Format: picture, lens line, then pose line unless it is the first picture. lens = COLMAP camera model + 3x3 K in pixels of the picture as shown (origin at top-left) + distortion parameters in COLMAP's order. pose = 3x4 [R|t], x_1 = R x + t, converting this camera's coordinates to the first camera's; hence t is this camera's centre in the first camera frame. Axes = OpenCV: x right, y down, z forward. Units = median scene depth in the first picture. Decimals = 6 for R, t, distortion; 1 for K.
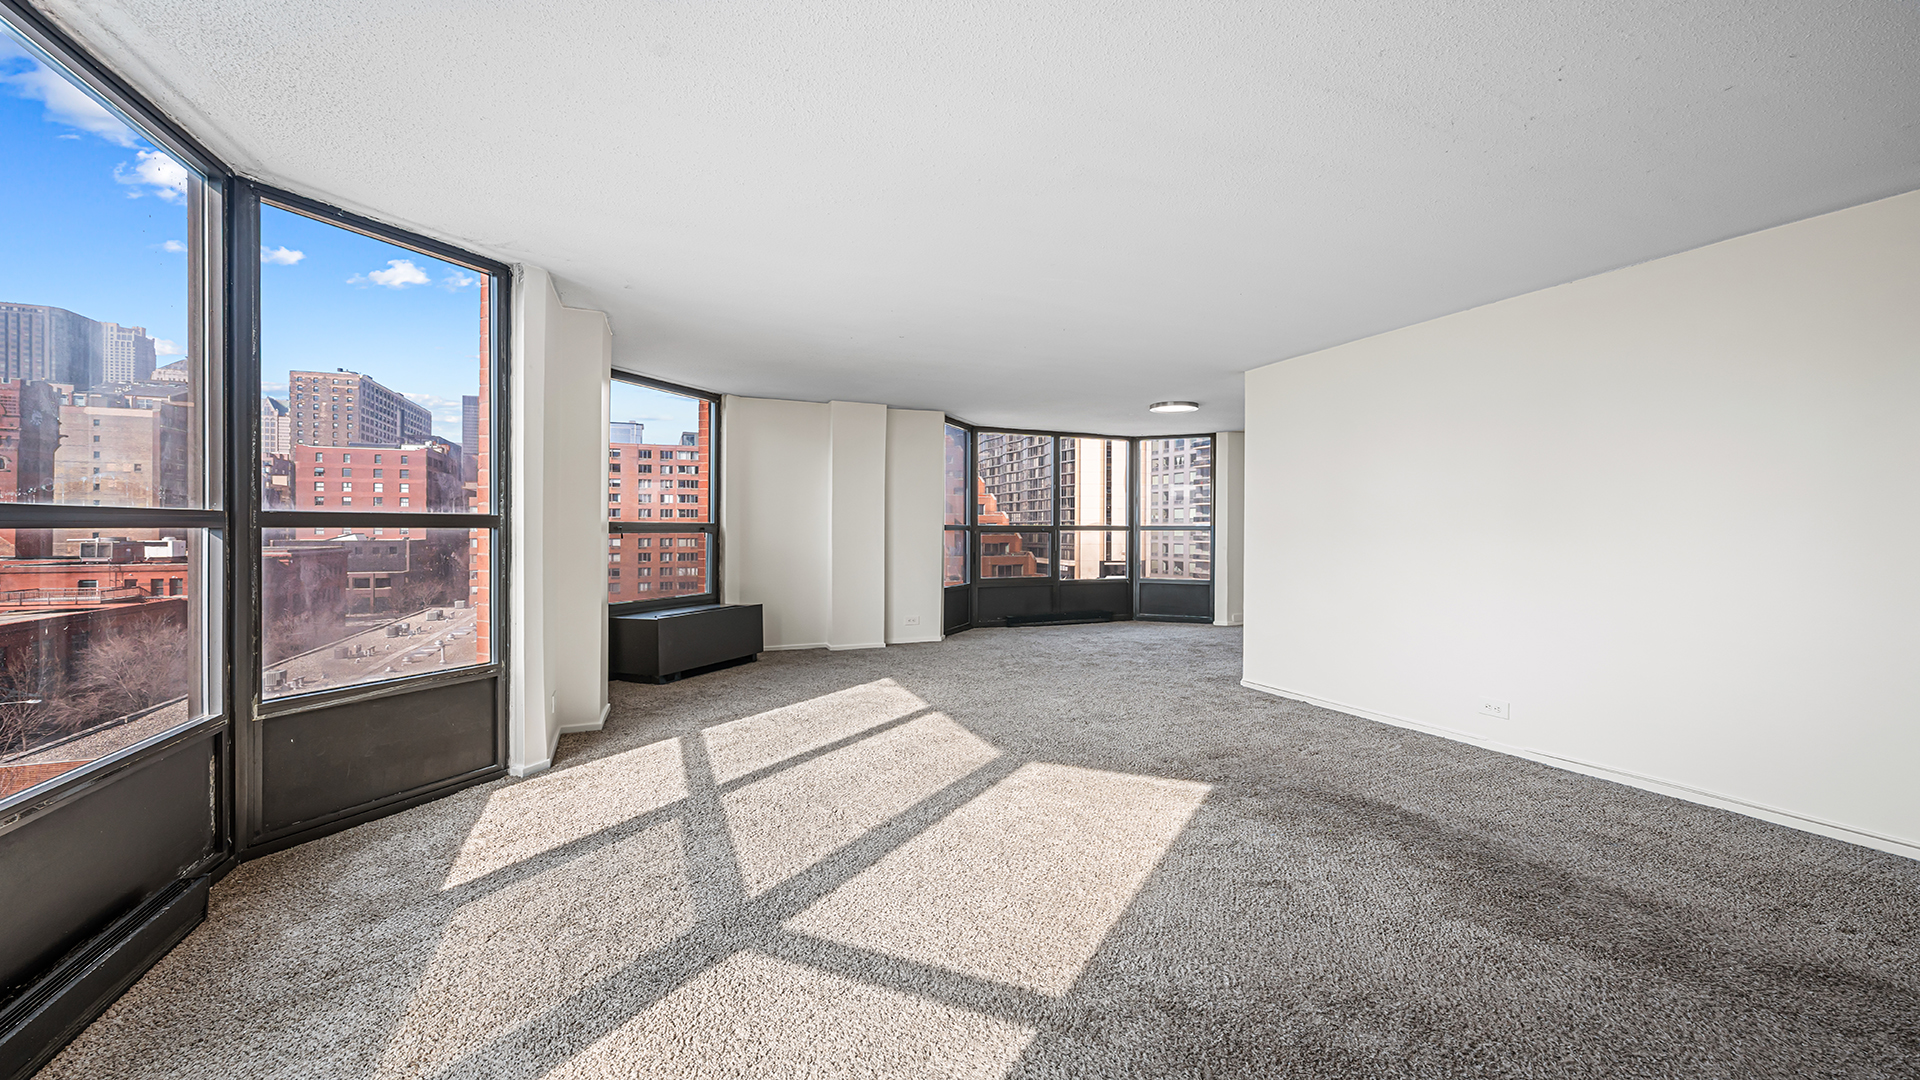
lens RADIAL K [[756.0, 0, 966.0], [0, 756.0, 534.8], [0, 0, 1]] dist [-0.000989, -0.000221]
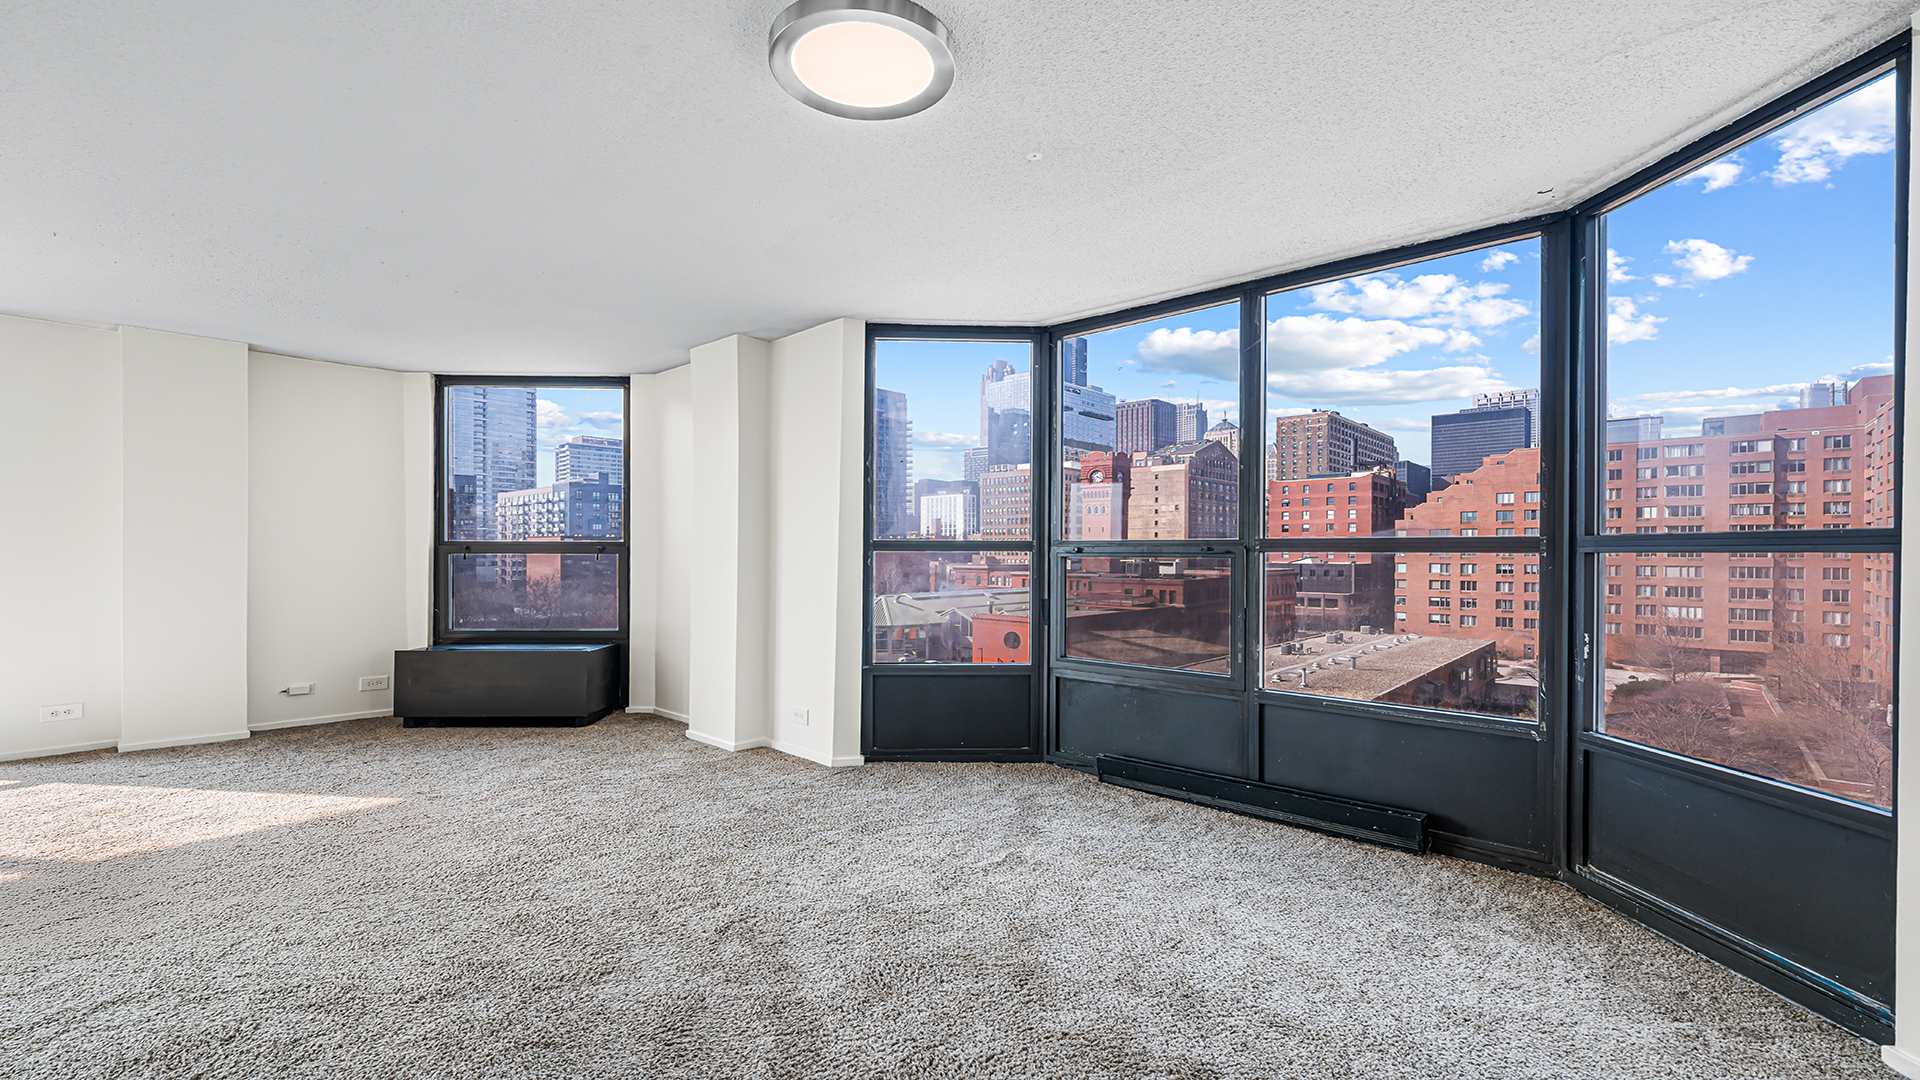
lens RADIAL K [[792.8, 0, 954.9], [0, 792.8, 556.0], [0, 0, 1]] dist [-0.002117, -0.000241]
pose [[0.411454, 0.003754, -0.911423, 0.391640], [-0.007596, 0.999971, 0.000690, -0.002709], [0.911399, 0.006639, 0.411471, 0.682611]]
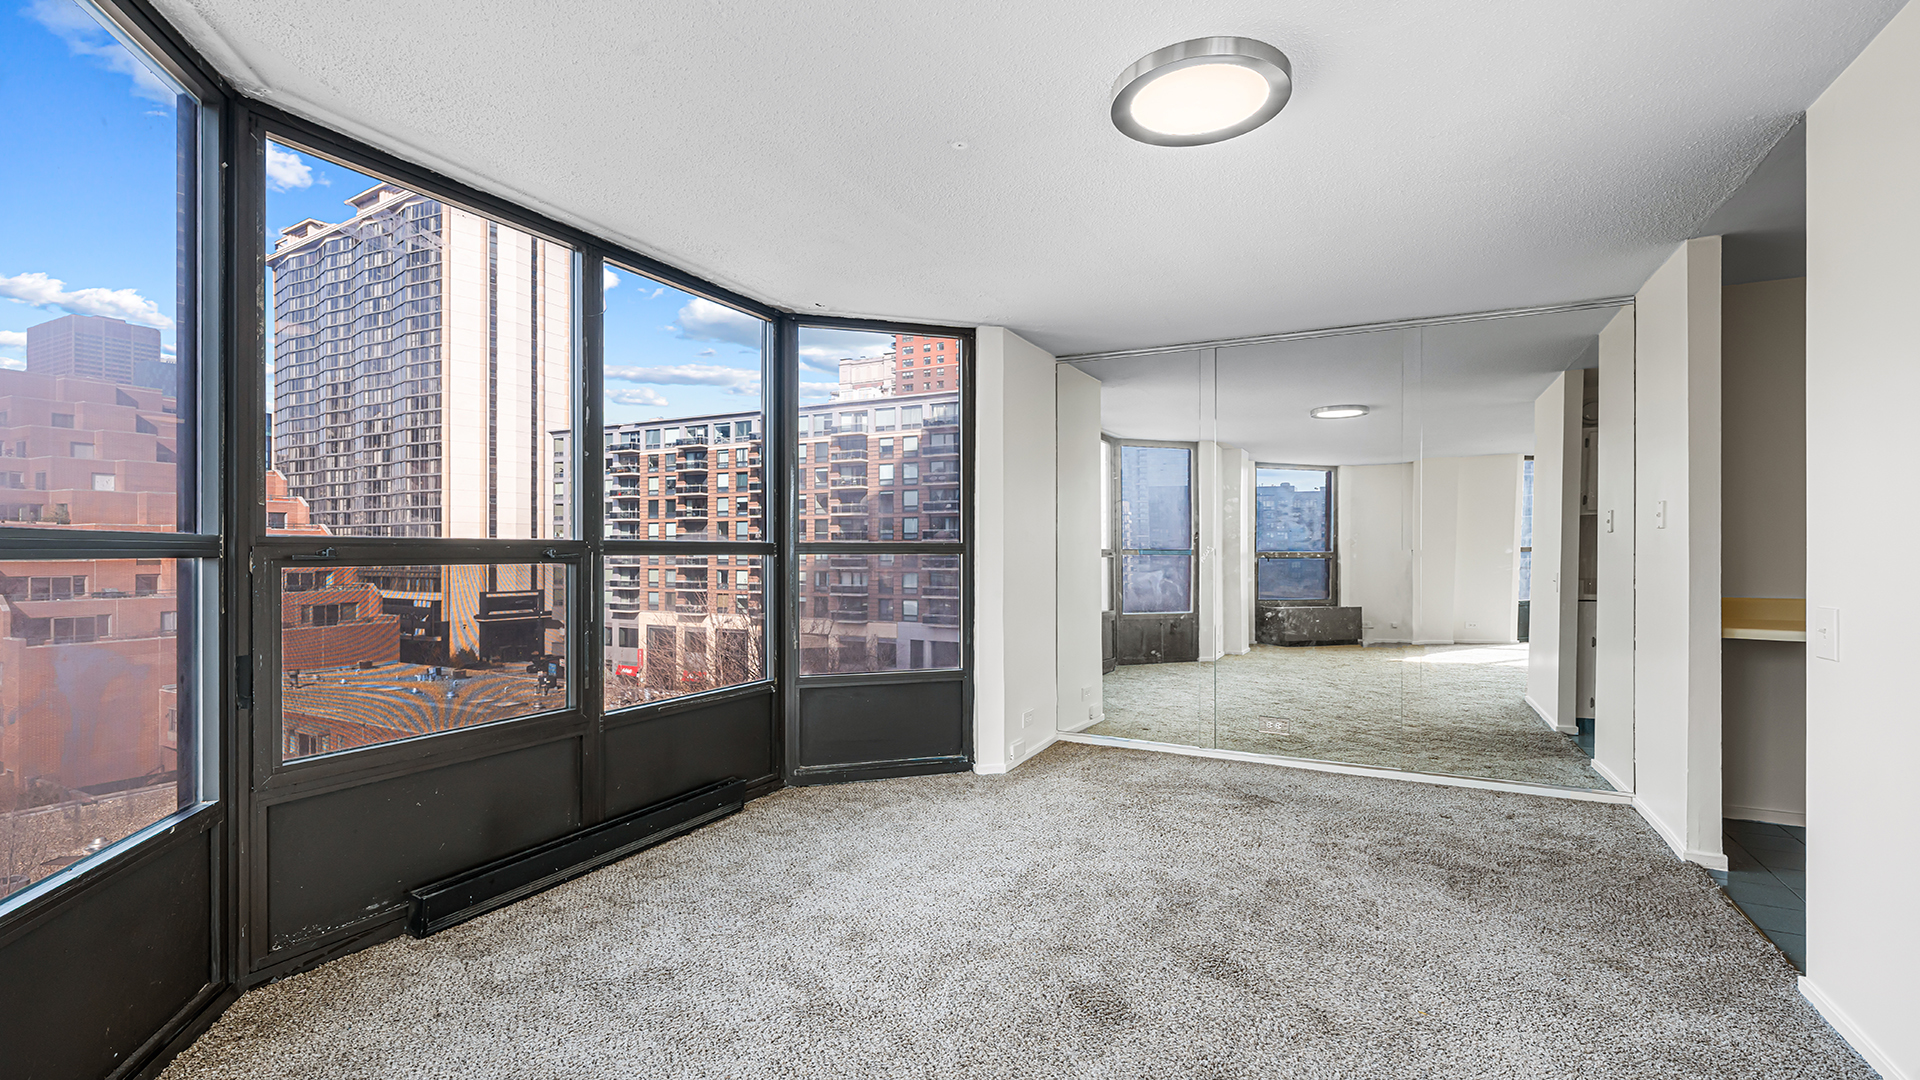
lens RADIAL K [[845.4, 0, 956.2], [0, 845.4, 552.6], [0, 0, 1]] dist [-0.000477, -0.000420]
pose [[0.768056, -0.004148, 0.640369, 0.011420], [0.006964, 0.999974, -0.001875, -0.005292], [-0.640345, 0.005900, 0.768065, 0.611050]]
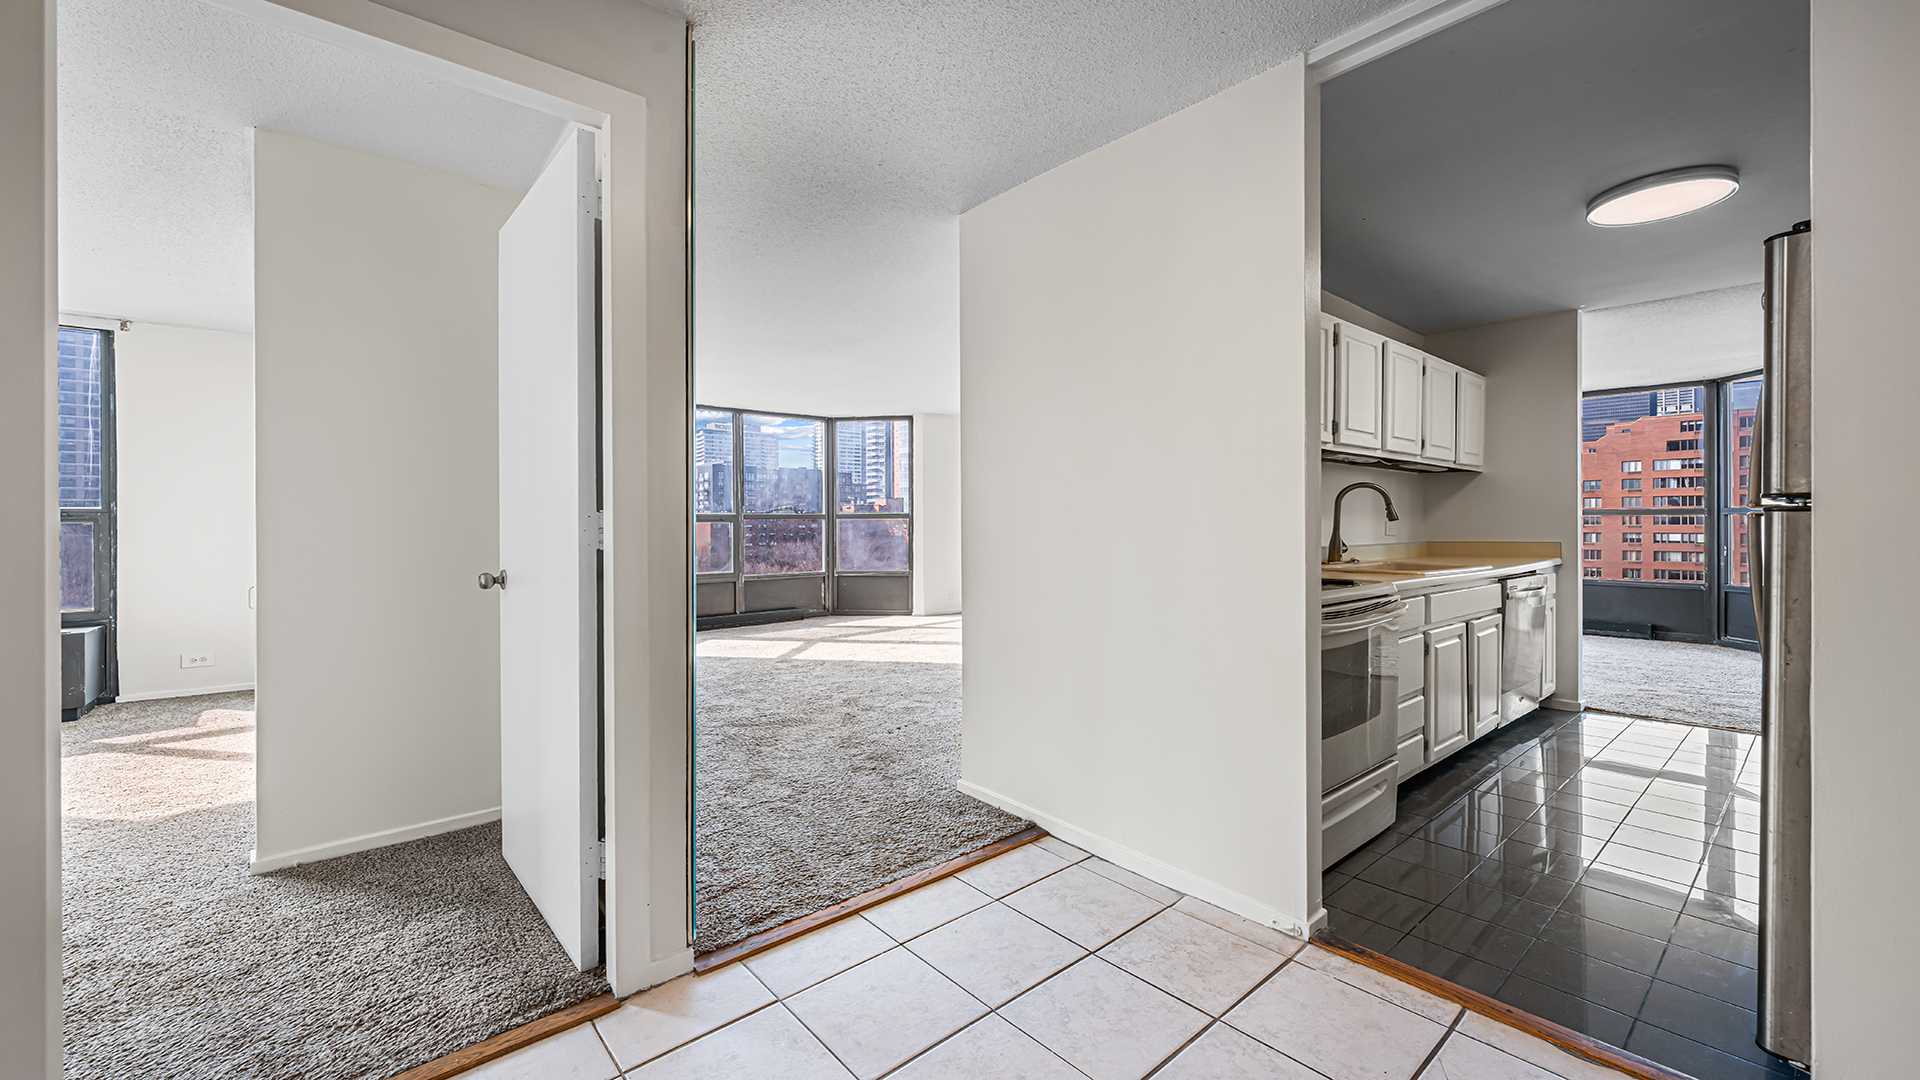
lens RADIAL K [[759.4, 0, 953.4], [0, 759.4, 523.5], [0, 0, 1]] dist [0.001775, 0.000301]
pose [[0.301294, -0.004990, -0.953518, 0.674577], [-0.001784, 0.999982, -0.005797, 0.007871], [0.953530, 0.003448, 0.301280, 0.128499]]
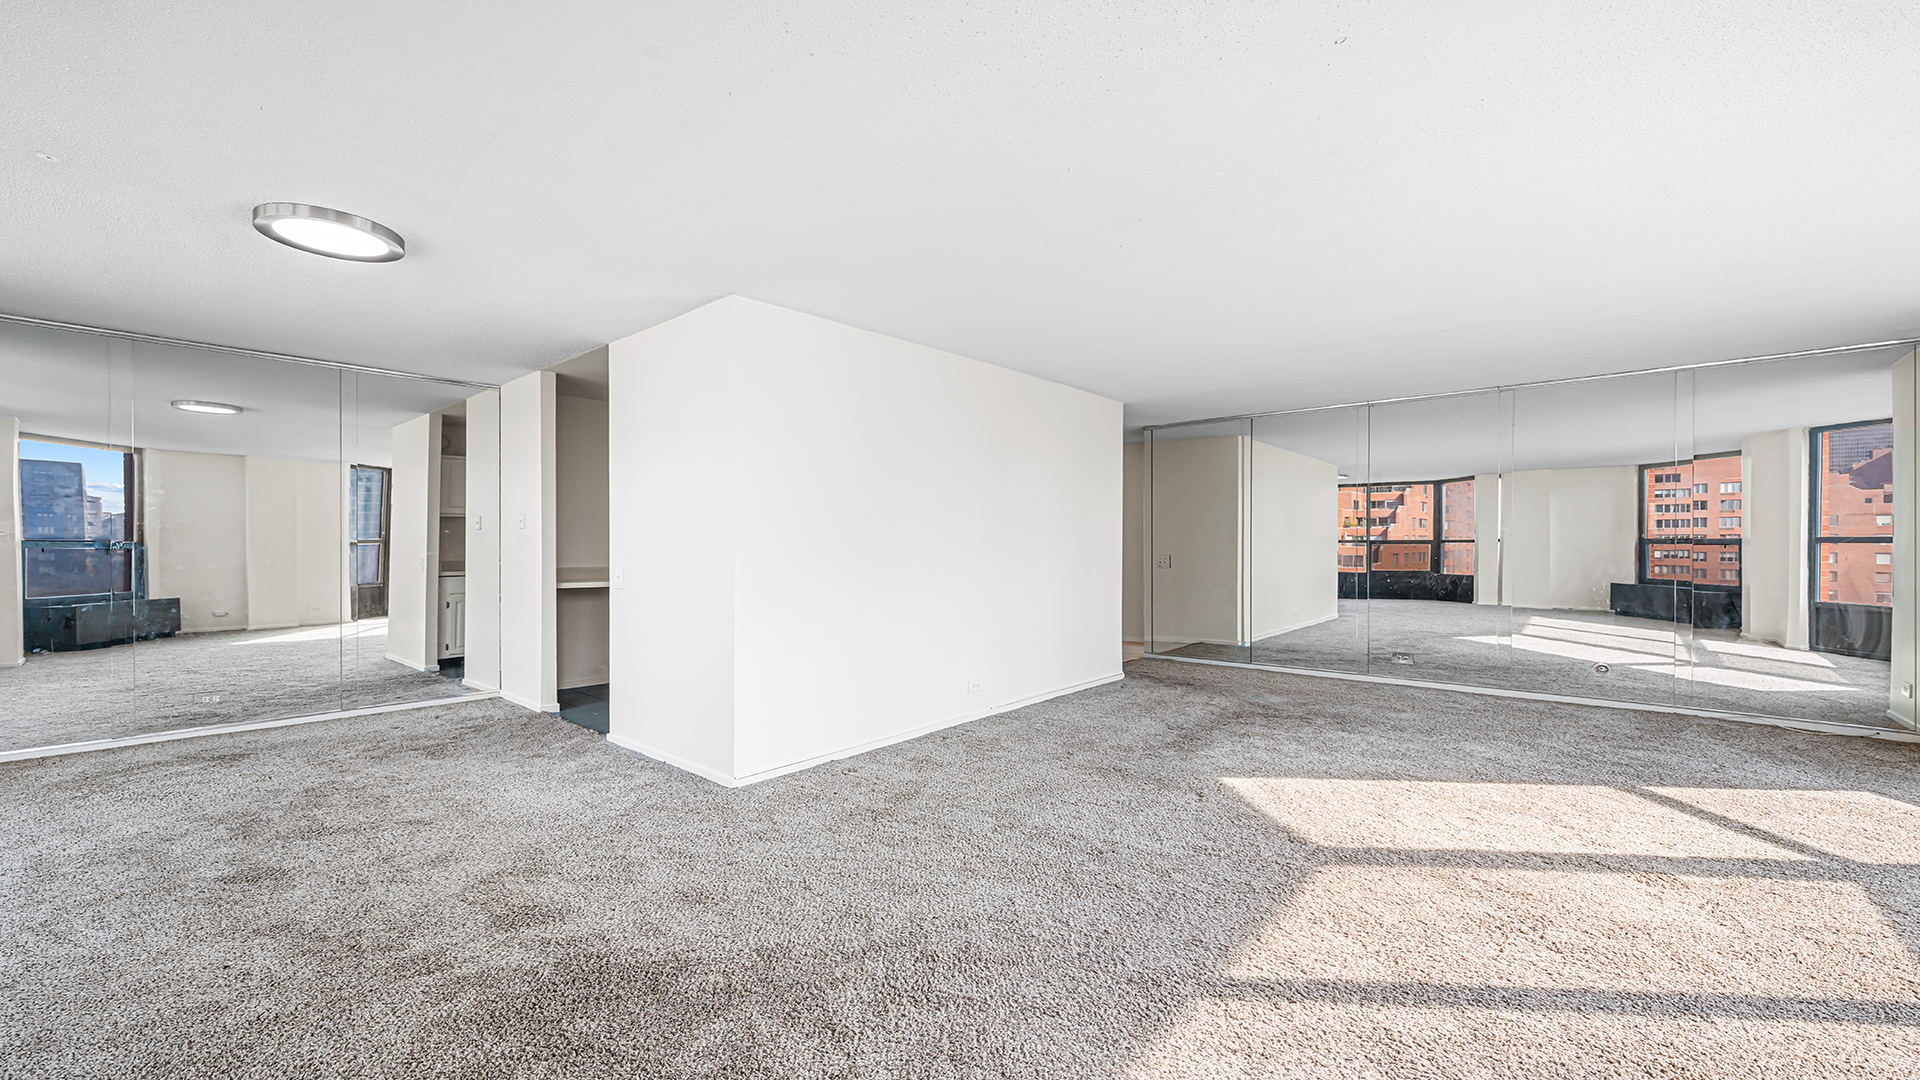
lens RADIAL K [[762.2, 0, 960.0], [0, 762.2, 540.0], [0, 0, 1]] dist [-0.001154, -0.000171]
pose [[-0.441302, -0.000795, 0.897358, -0.169173], [0.003019, 0.999993, 0.002370, -0.006322], [-0.897354, 0.003755, -0.441296, 0.651831]]
